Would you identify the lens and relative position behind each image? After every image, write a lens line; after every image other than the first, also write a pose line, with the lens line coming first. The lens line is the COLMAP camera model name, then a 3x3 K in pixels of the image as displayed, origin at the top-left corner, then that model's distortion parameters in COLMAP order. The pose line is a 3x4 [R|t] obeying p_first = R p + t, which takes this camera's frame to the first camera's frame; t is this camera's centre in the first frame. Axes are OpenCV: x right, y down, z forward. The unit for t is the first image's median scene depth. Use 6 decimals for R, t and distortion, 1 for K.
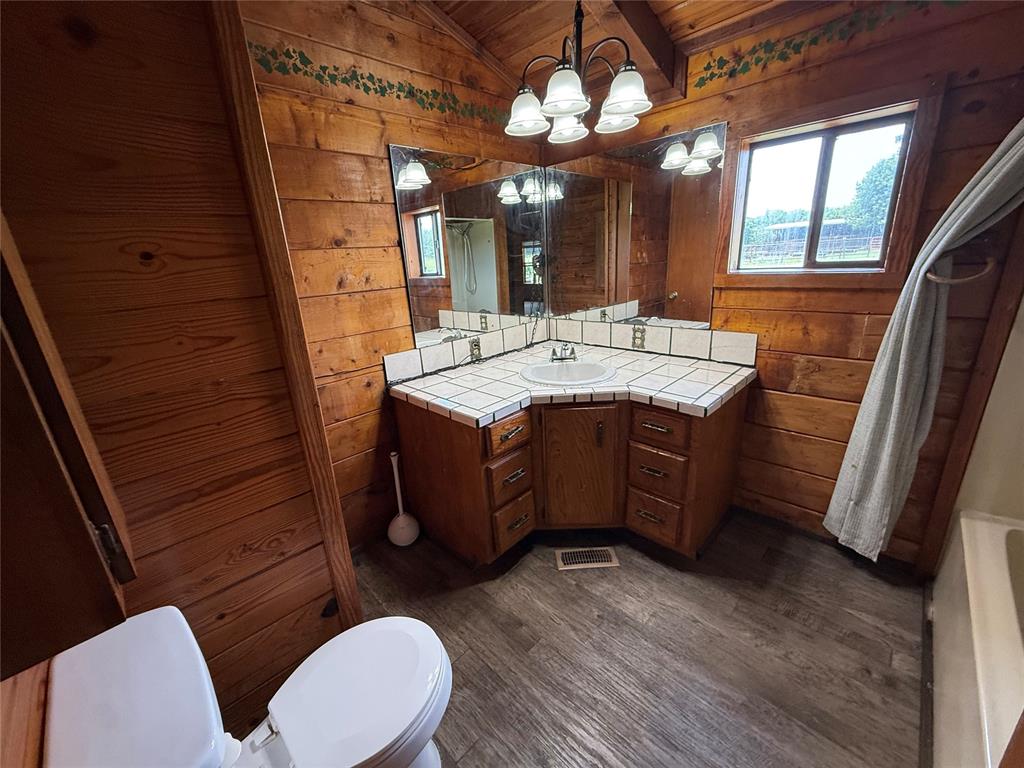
lens RADIAL K [[408.3, 0, 508.1], [0, 408.3, 383.1], [0, 0, 1]] dist [-0.001384, 0.000380]
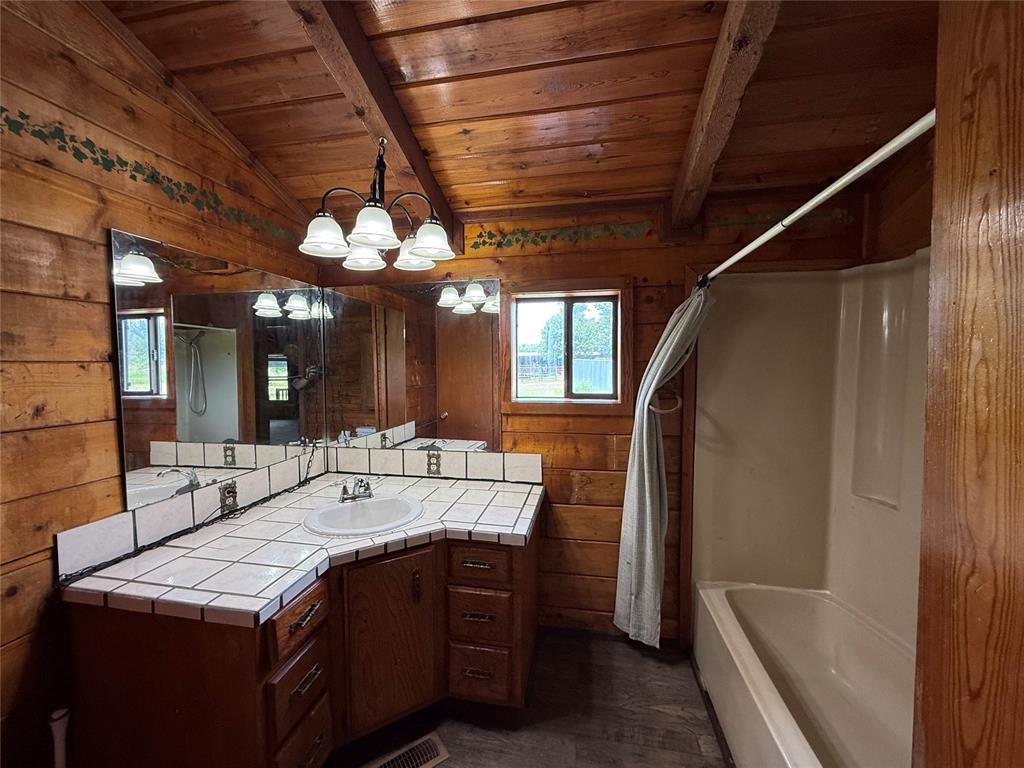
lens RADIAL K [[408.3, 0, 511.0], [0, 408.3, 383.6], [0, 0, 1]] dist [-0.001384, 0.000380]
pose [[0.829498, 0.026887, 0.557862, -0.095226], [0.126015, 0.964075, -0.233839, -0.057315], [-0.544107, 0.264268, 0.796310, 0.102902]]
